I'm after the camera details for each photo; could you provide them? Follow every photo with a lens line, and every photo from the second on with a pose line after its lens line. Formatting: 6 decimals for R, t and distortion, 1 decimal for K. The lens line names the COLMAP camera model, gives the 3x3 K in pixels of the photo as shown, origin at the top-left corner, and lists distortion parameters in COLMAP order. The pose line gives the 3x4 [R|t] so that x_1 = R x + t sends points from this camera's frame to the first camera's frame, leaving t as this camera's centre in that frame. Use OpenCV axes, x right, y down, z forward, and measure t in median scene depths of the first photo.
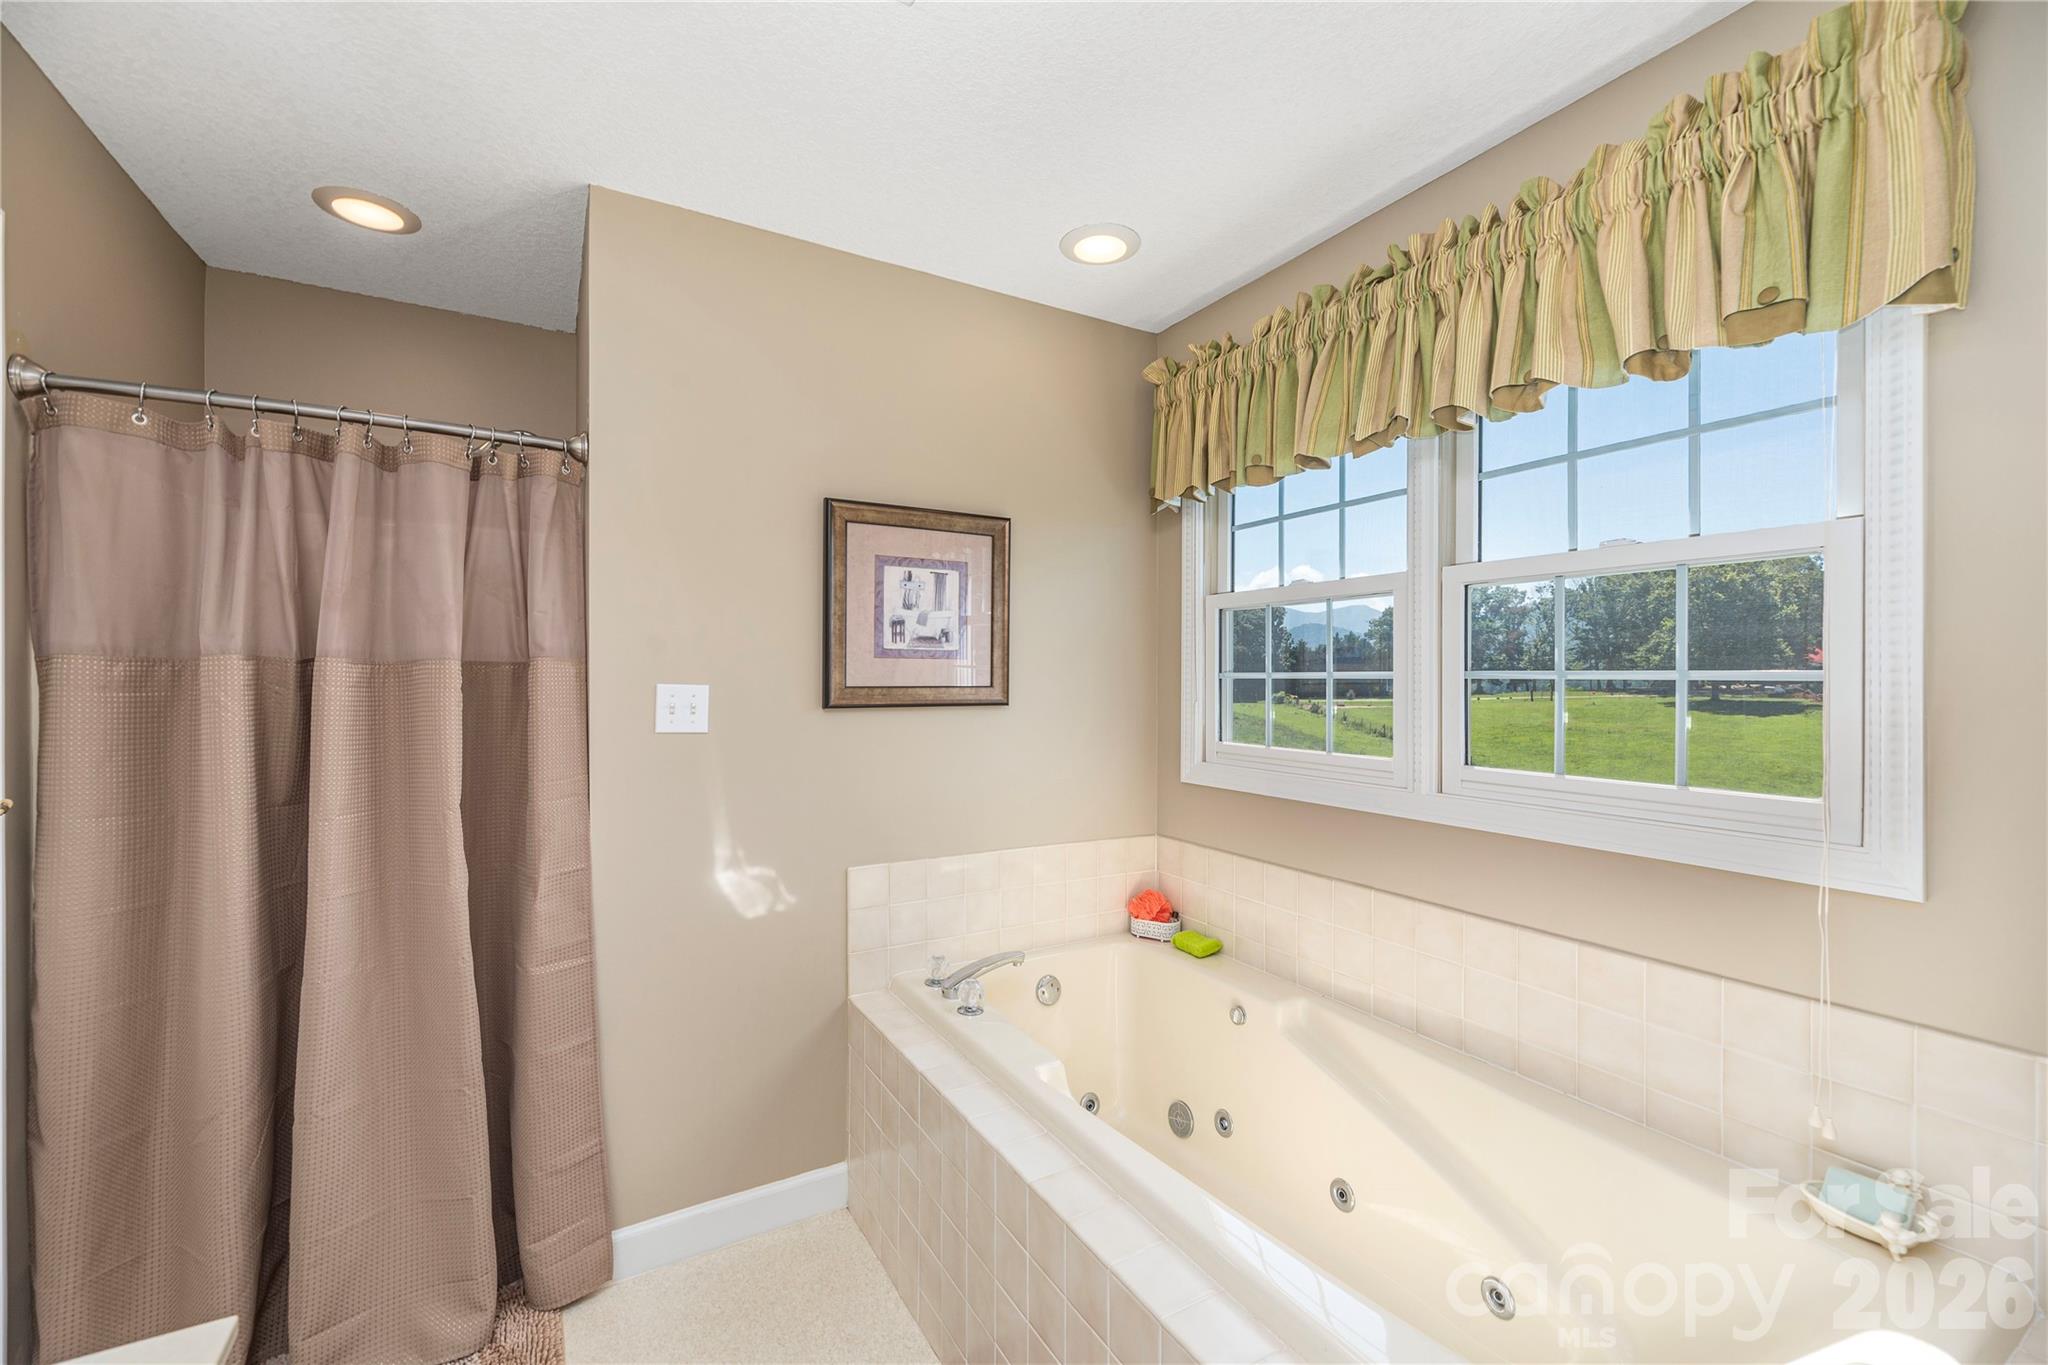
lens RADIAL K [[828.9, 0, 1022.3], [0, 828.9, 680.6], [0, 0, 1]] dist [-0.004457, 0.000116]
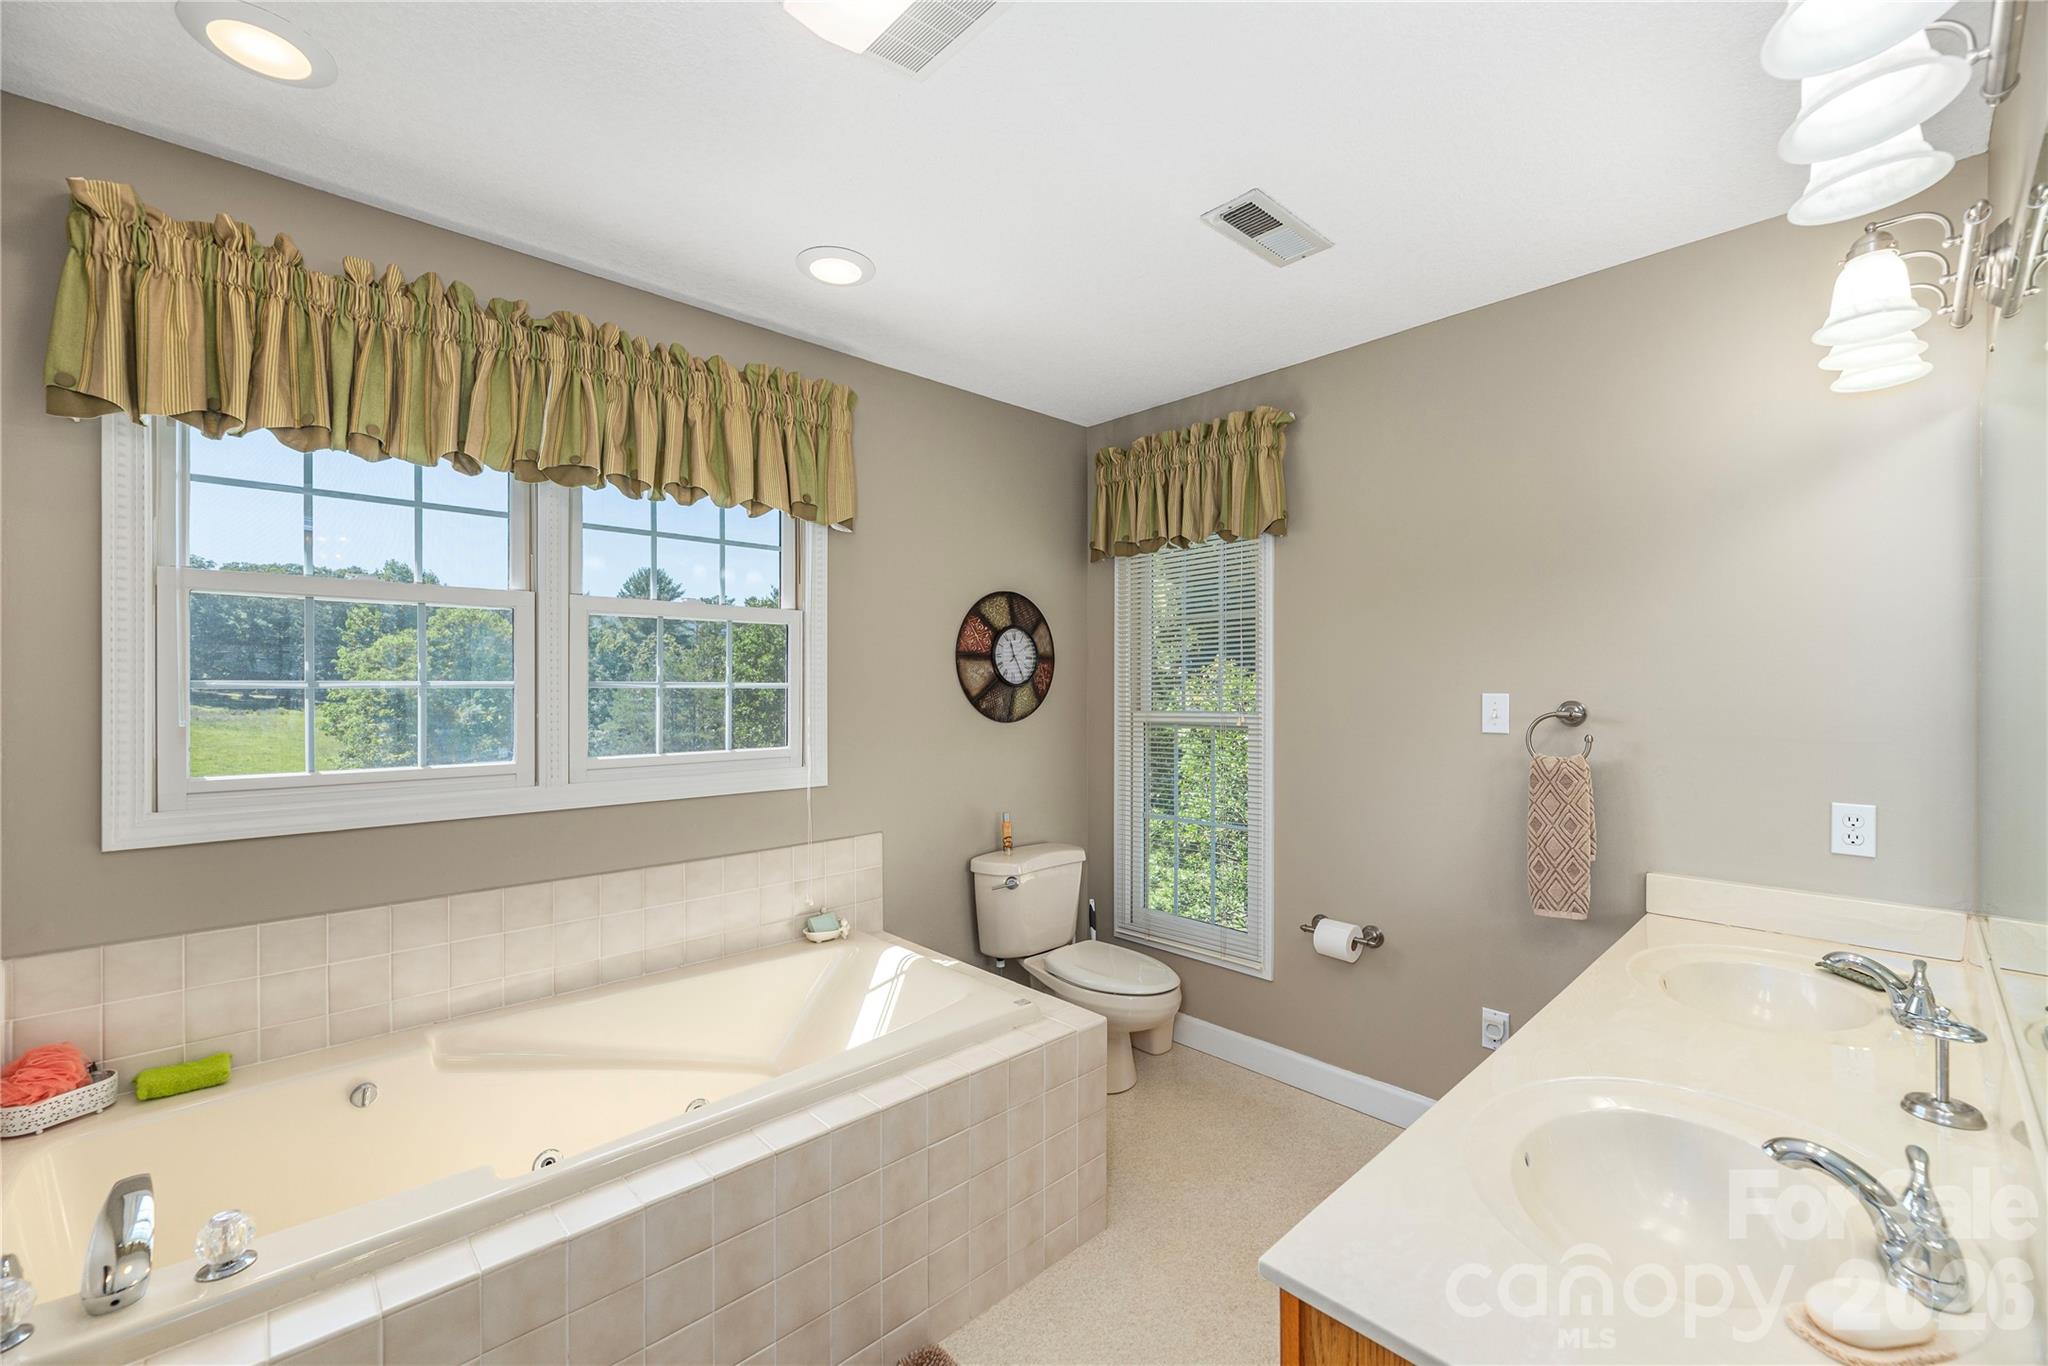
lens RADIAL K [[828.9, 0, 1023.7], [0, 828.9, 686.9], [0, 0, 1]] dist [-0.004457, 0.000116]
pose [[-0.209498, -0.000645, 0.977809, -0.717343], [0.008326, 0.999962, 0.002444, -0.000379], [-0.977774, 0.008653, -0.209484, 0.549761]]
